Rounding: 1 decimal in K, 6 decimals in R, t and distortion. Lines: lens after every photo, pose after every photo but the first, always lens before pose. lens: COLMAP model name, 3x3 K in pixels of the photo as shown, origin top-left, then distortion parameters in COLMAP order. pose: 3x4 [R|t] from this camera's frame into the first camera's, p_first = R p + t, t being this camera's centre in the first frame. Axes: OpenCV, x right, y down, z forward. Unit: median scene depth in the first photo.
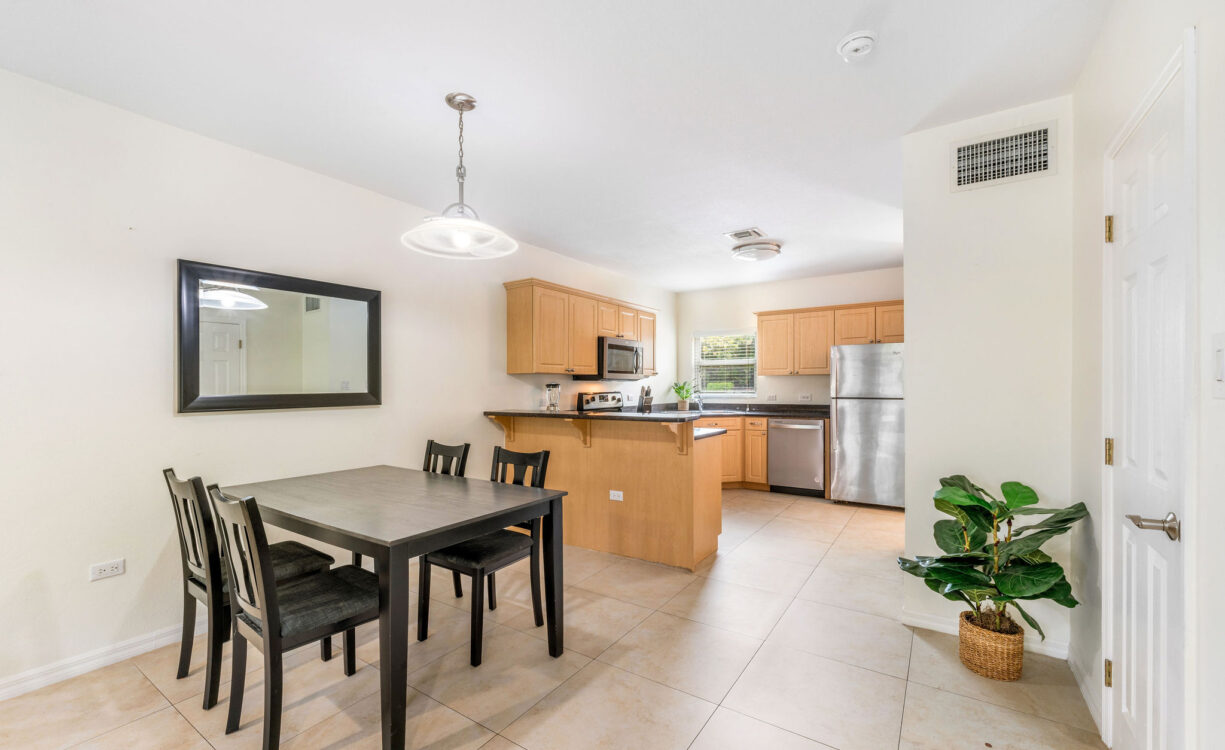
lens RADIAL K [[497.0, 0, 613.5], [0, 497.0, 387.6], [0, 0, 1]] dist [-0.000920, -0.000130]
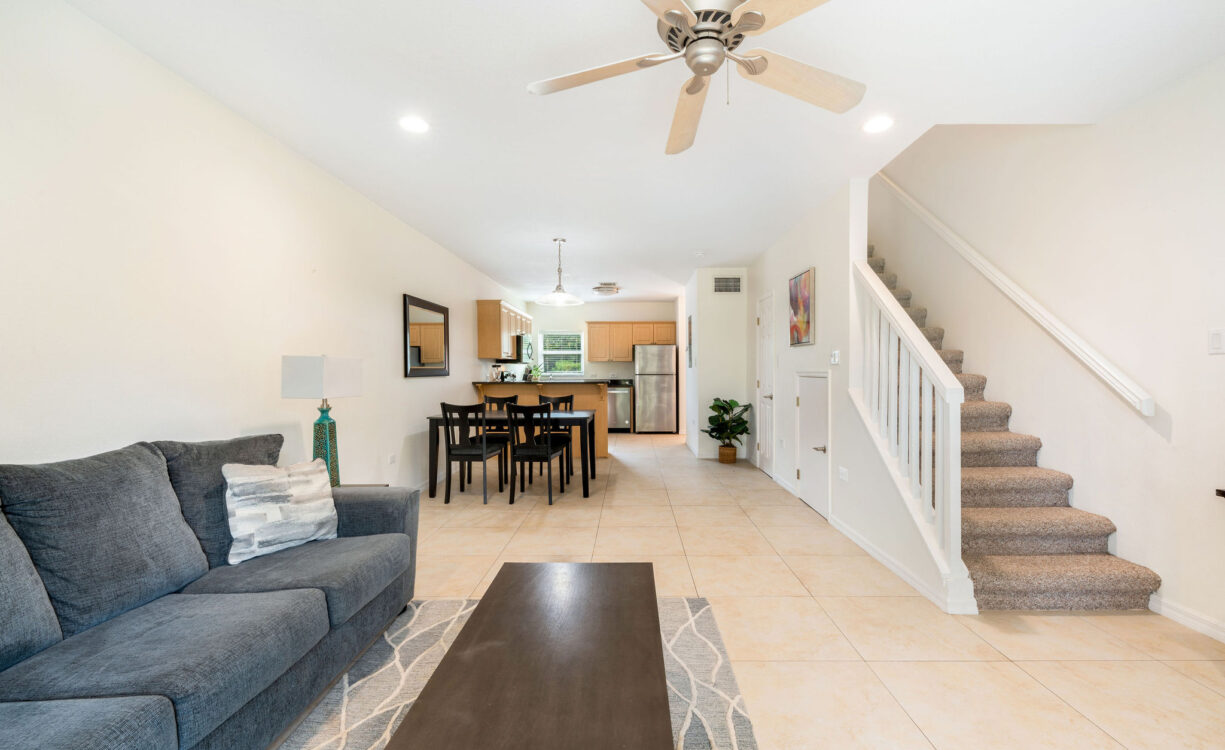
lens RADIAL K [[512.9, 0, 634.6], [0, 512.9, 375.1], [0, 0, 1]] dist [-0.000242, -0.000069]
pose [[0.823907, -0.001700, 0.566722, -1.248215], [0.000789, 0.999998, 0.001853, 0.039411], [-0.566724, -0.001079, 0.823907, -1.050128]]
